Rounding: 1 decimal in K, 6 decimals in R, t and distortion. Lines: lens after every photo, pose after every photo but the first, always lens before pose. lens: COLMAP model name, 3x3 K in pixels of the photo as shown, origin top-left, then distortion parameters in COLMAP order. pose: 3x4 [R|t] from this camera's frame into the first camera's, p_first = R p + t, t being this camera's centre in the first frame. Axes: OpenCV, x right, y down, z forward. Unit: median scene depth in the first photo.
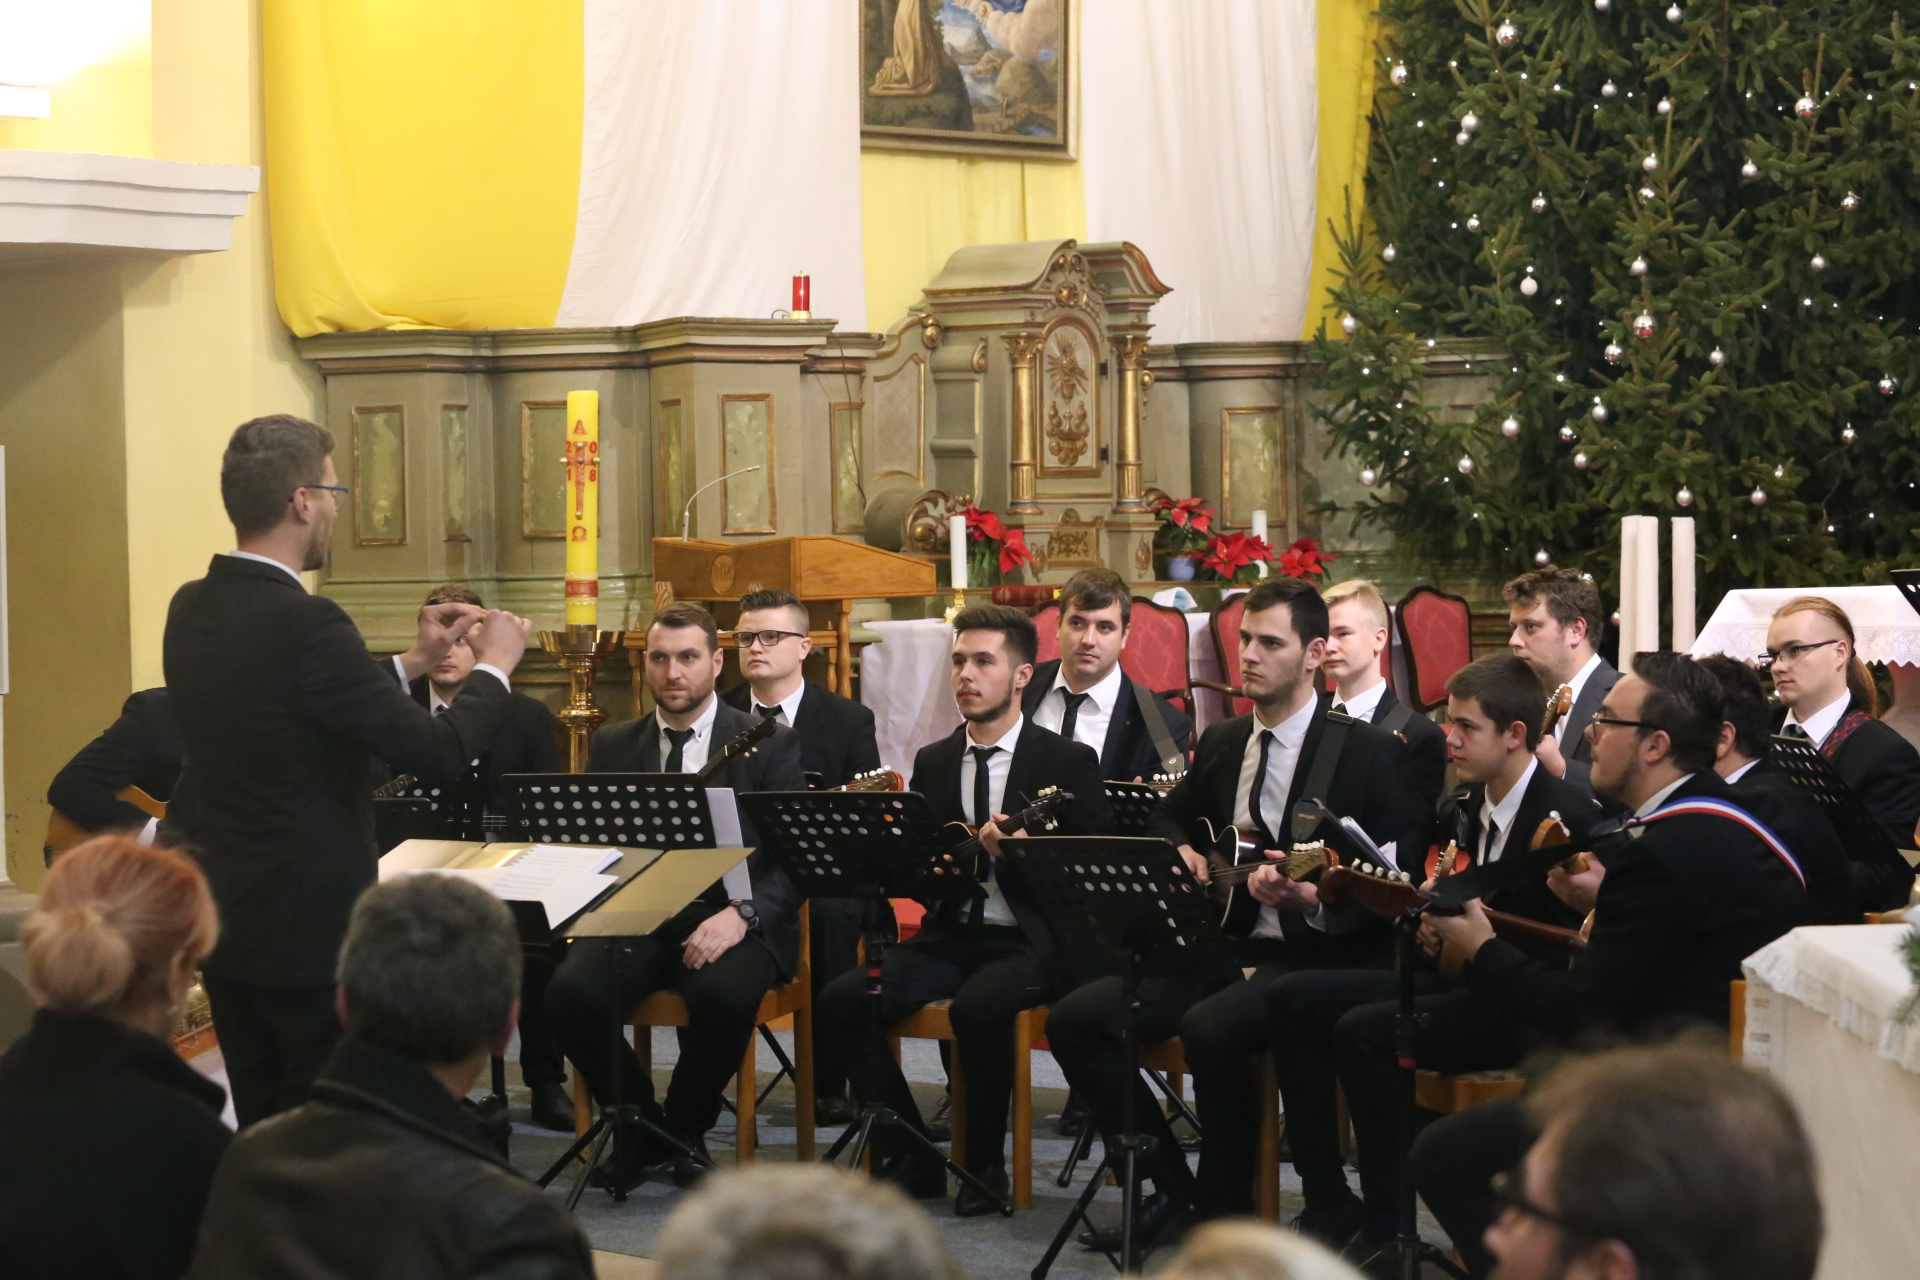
lens RADIAL K [[4795.6, 0, 971.3], [0, 4795.6, 635.1], [0, 0, 1]] dist [-0.223665, 0.000000]
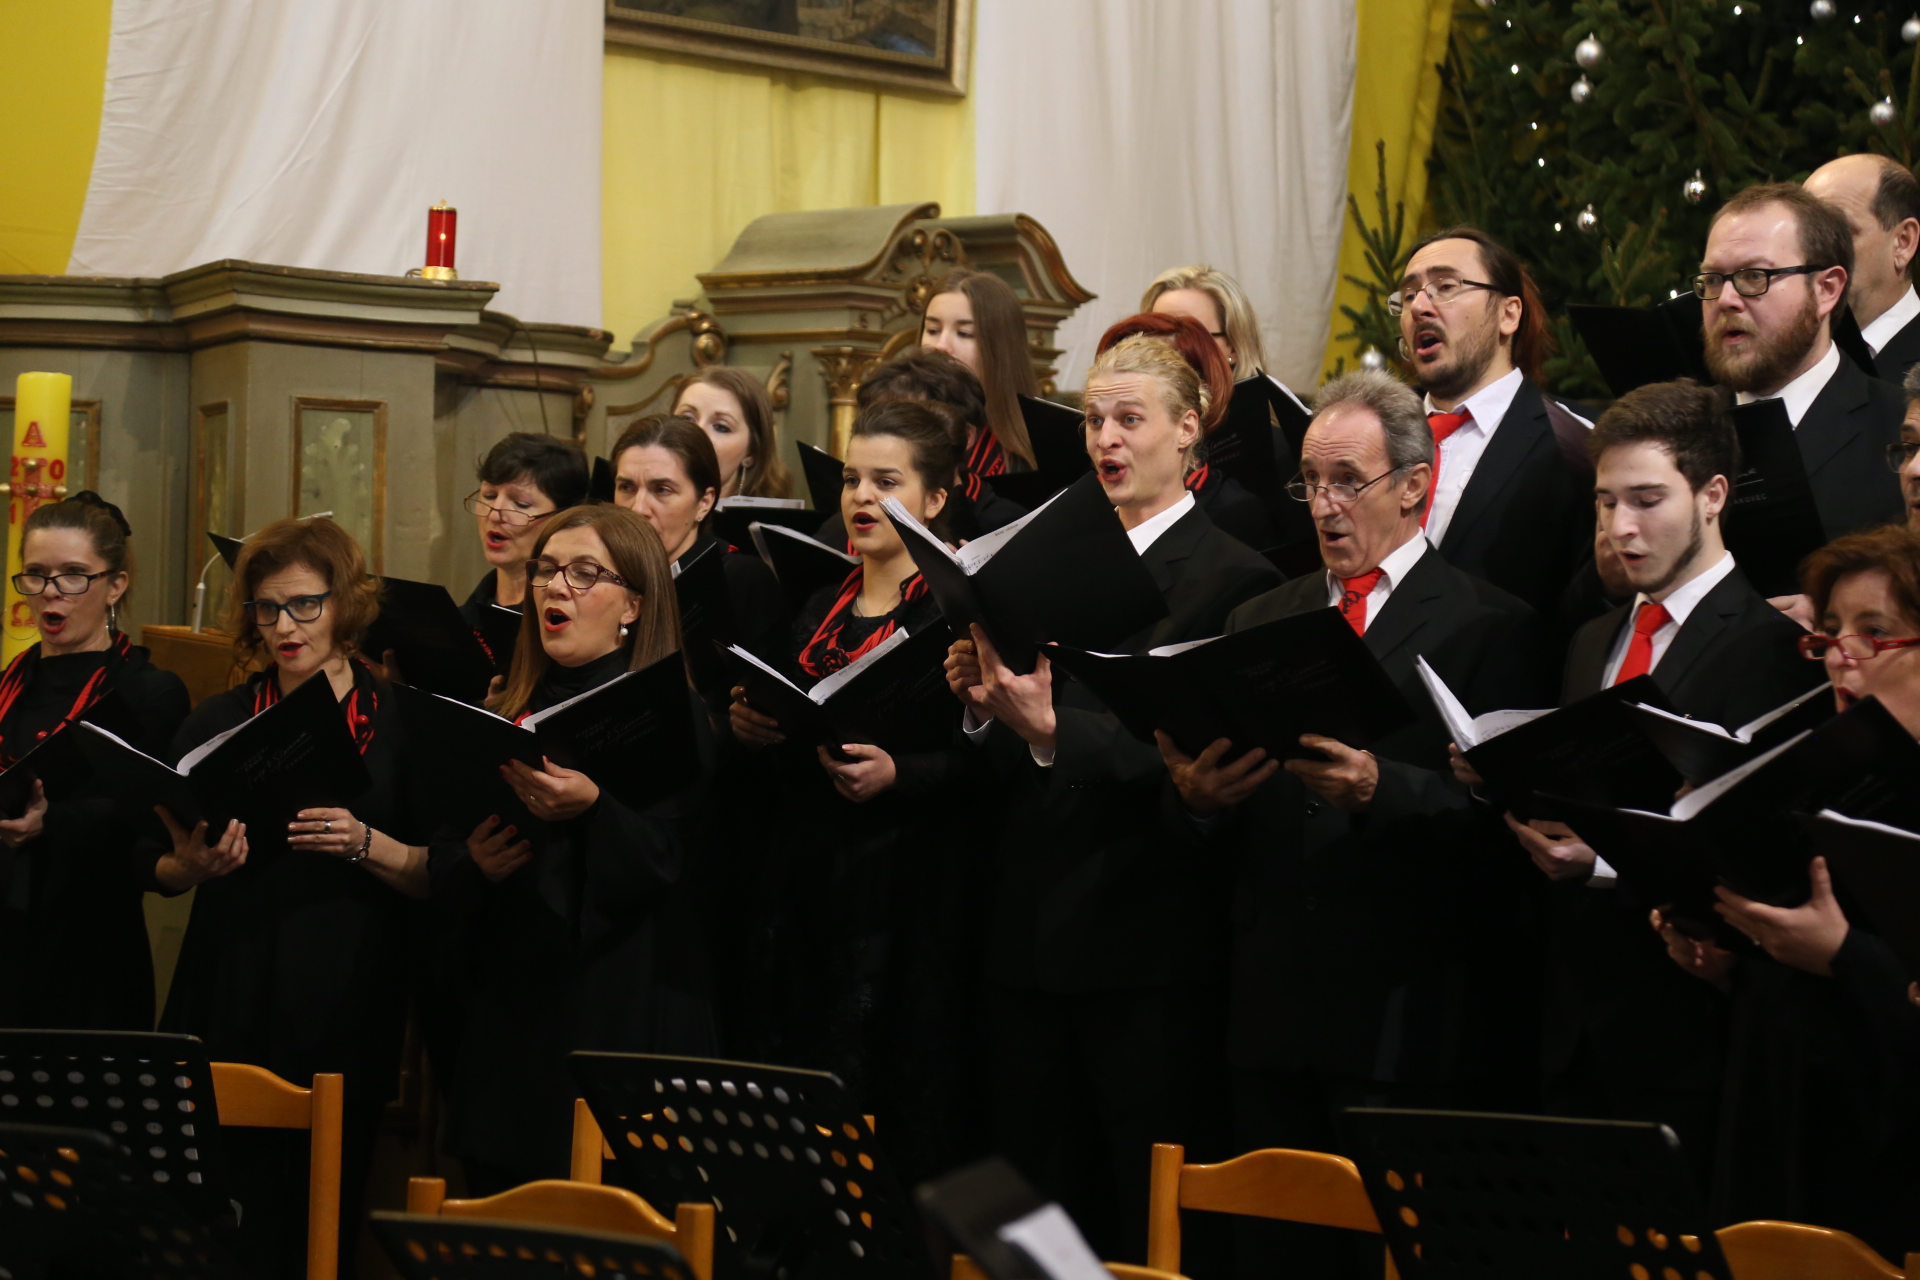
lens RADIAL K [[6077.7, 0, 955.8], [0, 6077.7, 645.0], [0, 0, 1]] dist [0.958405, 0.000000]
pose [[0.998987, 0.044537, -0.006503, 0.033103], [-0.044745, 0.998333, -0.036456, 0.004687], [0.004868, 0.036710, 0.999314, 0.206126]]
